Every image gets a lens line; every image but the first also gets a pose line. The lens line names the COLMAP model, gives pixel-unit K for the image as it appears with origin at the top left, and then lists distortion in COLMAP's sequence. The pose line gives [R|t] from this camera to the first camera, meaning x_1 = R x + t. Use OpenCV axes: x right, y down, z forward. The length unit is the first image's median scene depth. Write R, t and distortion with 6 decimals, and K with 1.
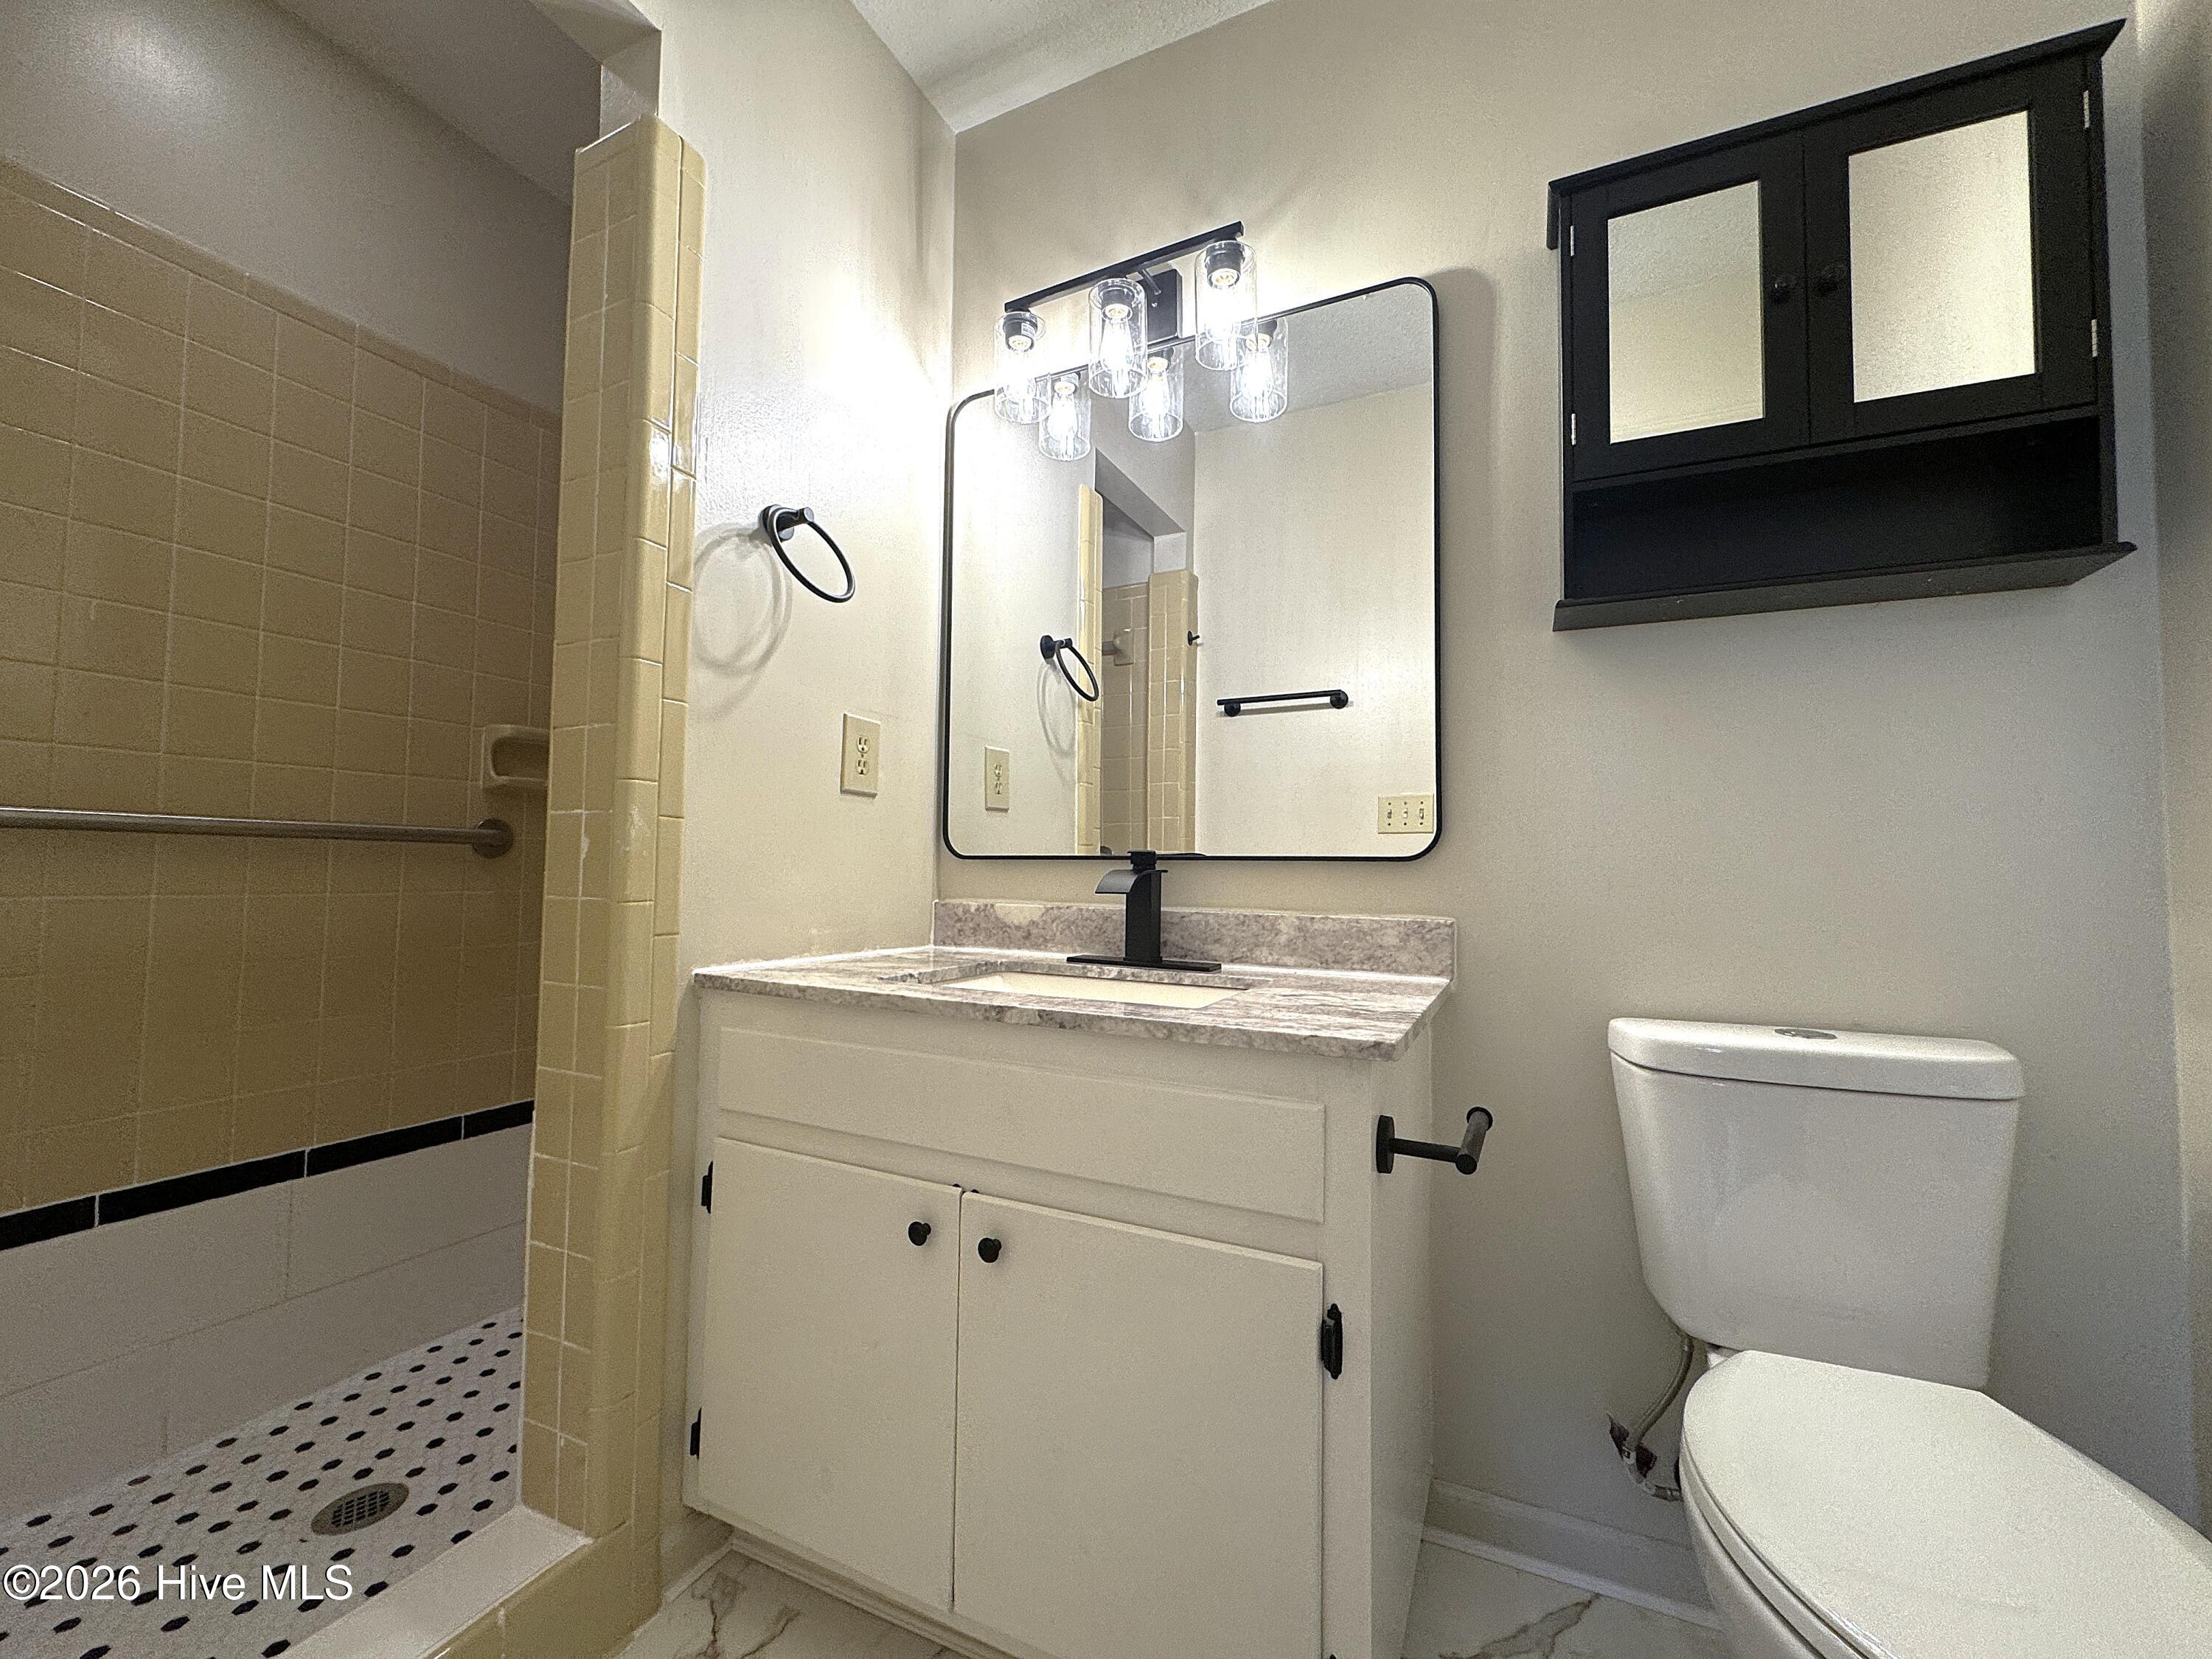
lens RADIAL K [[884.0, 0, 1105.2], [0, 884.0, 831.9], [0, 0, 1]] dist [-0.001513, -0.000138]
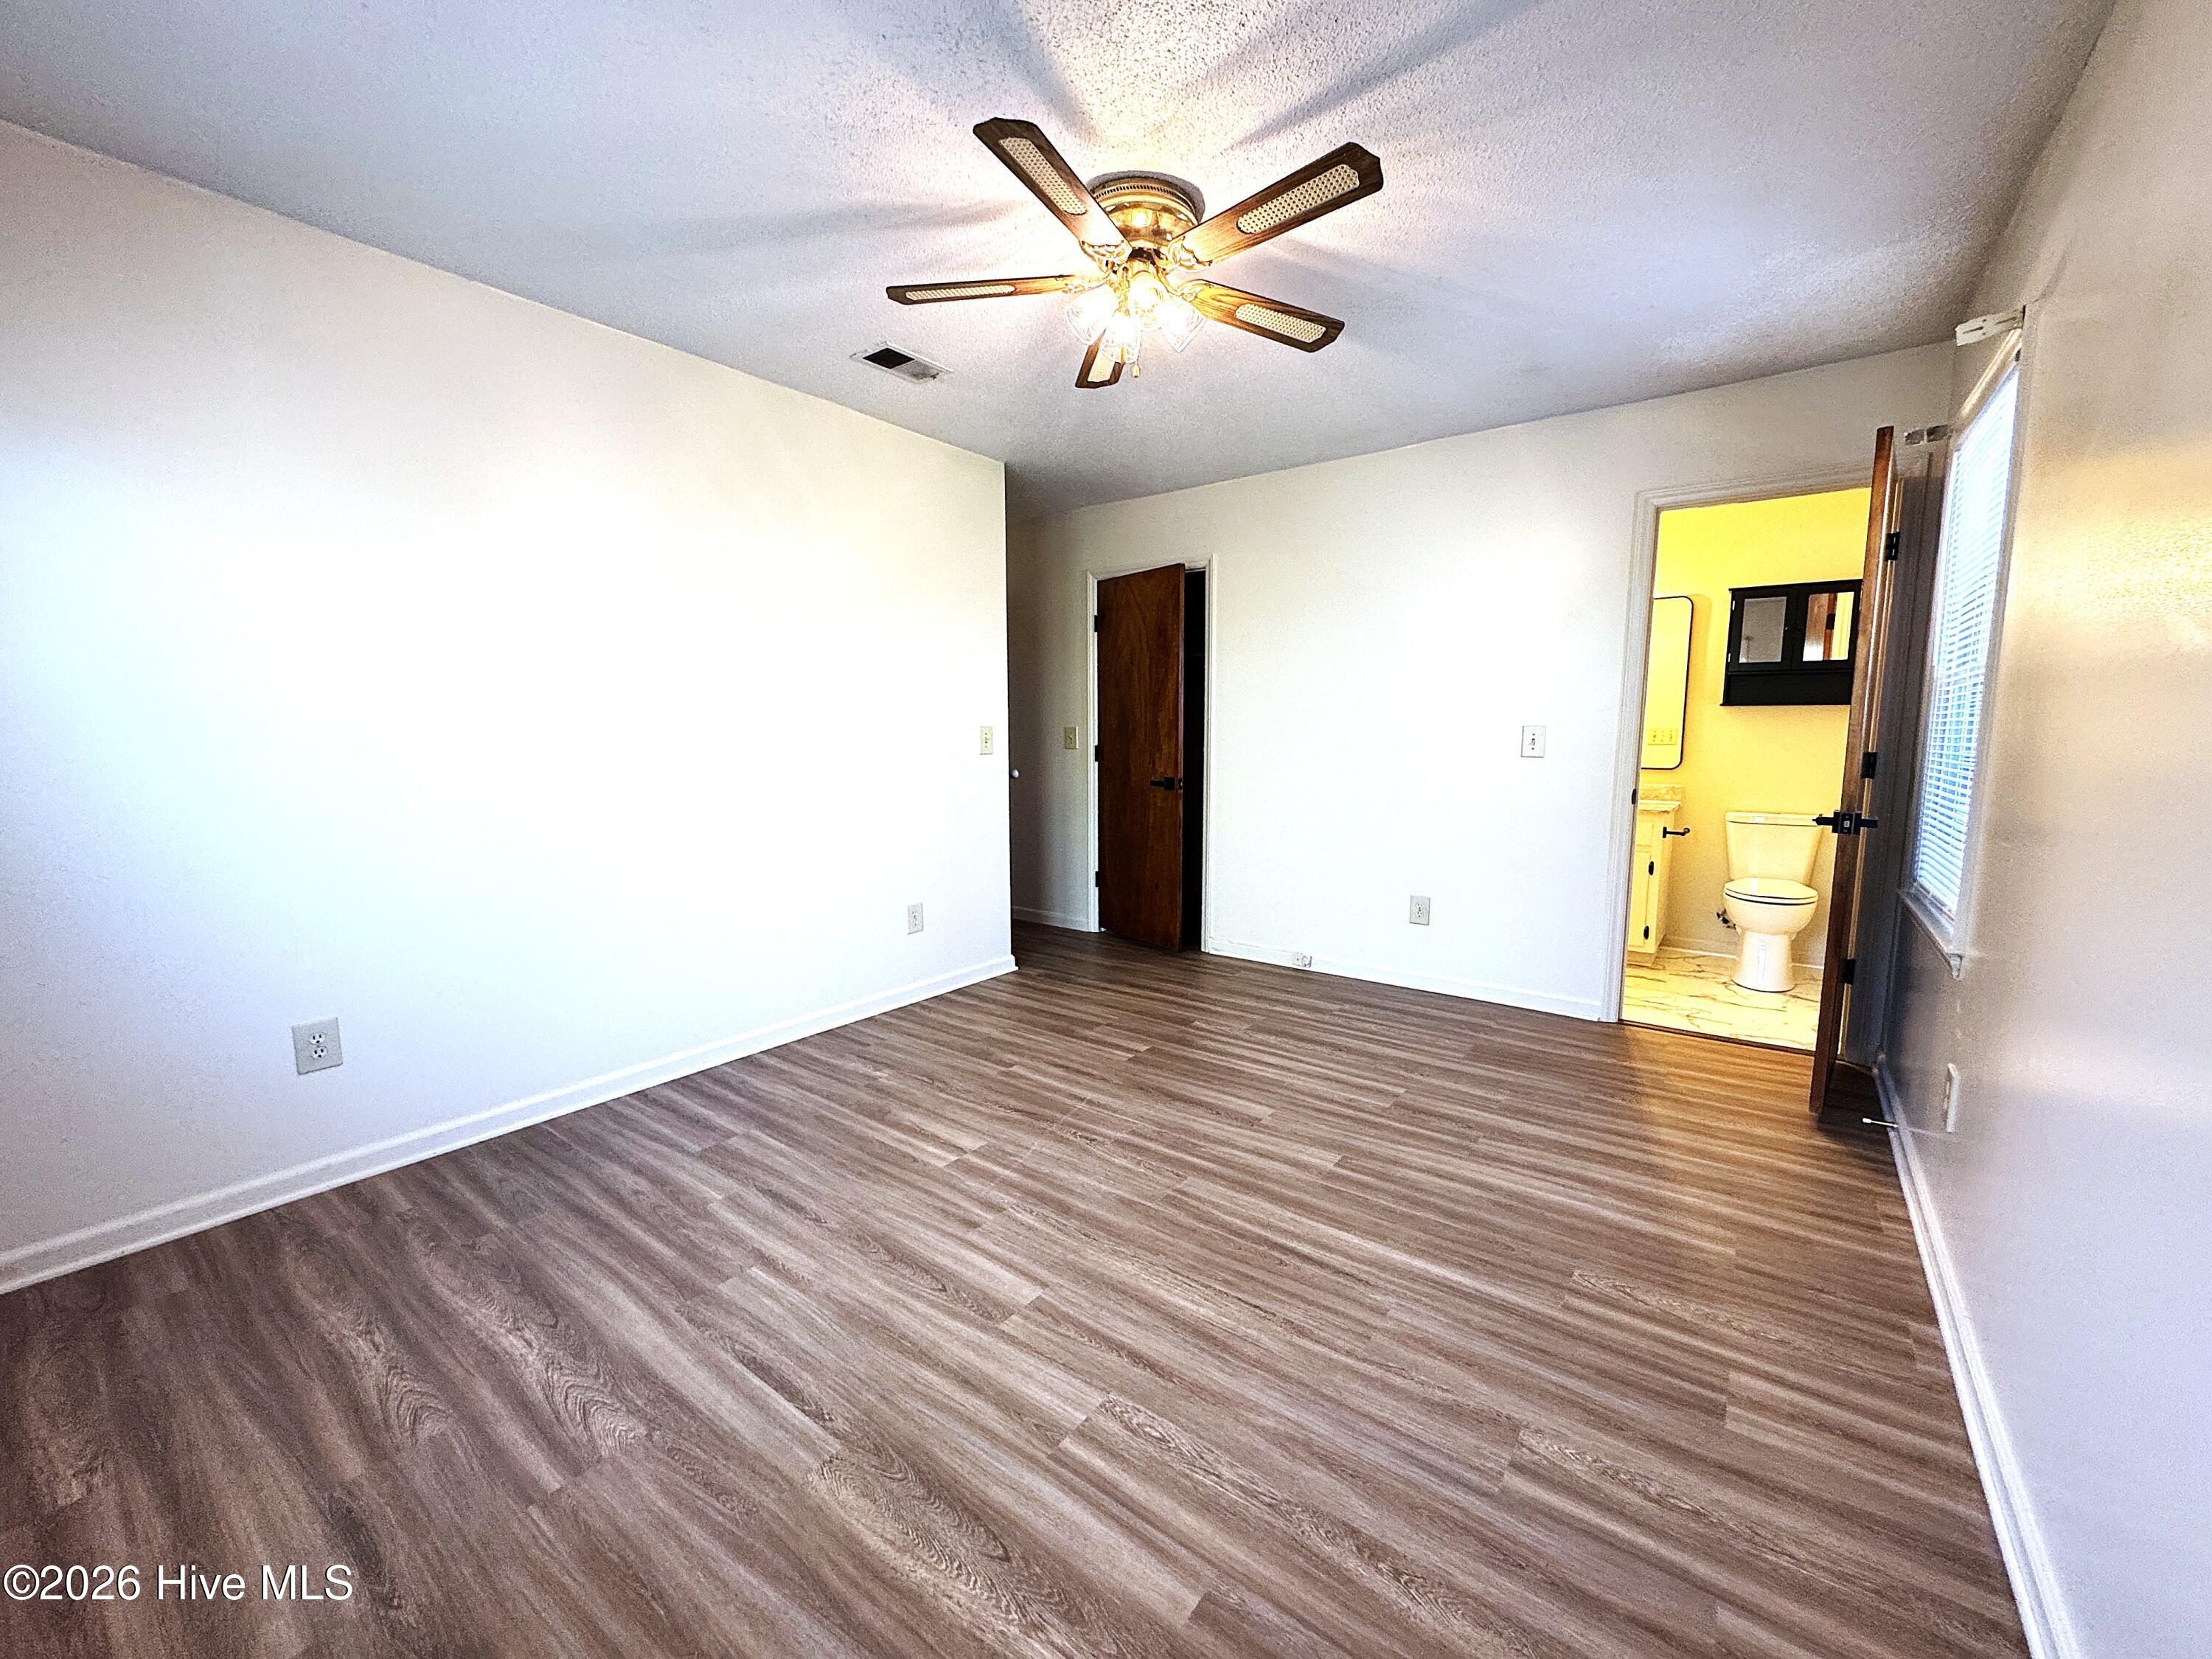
lens RADIAL K [[884.0, 0, 1105.2], [0, 884.0, 831.9], [0, 0, 1]] dist [-0.001513, -0.000138]
pose [[0.980863, 0.013571, -0.194225, -1.496143], [0.016920, 0.987852, 0.154473, -0.381636], [0.193962, -0.154803, 0.968718, -3.659480]]
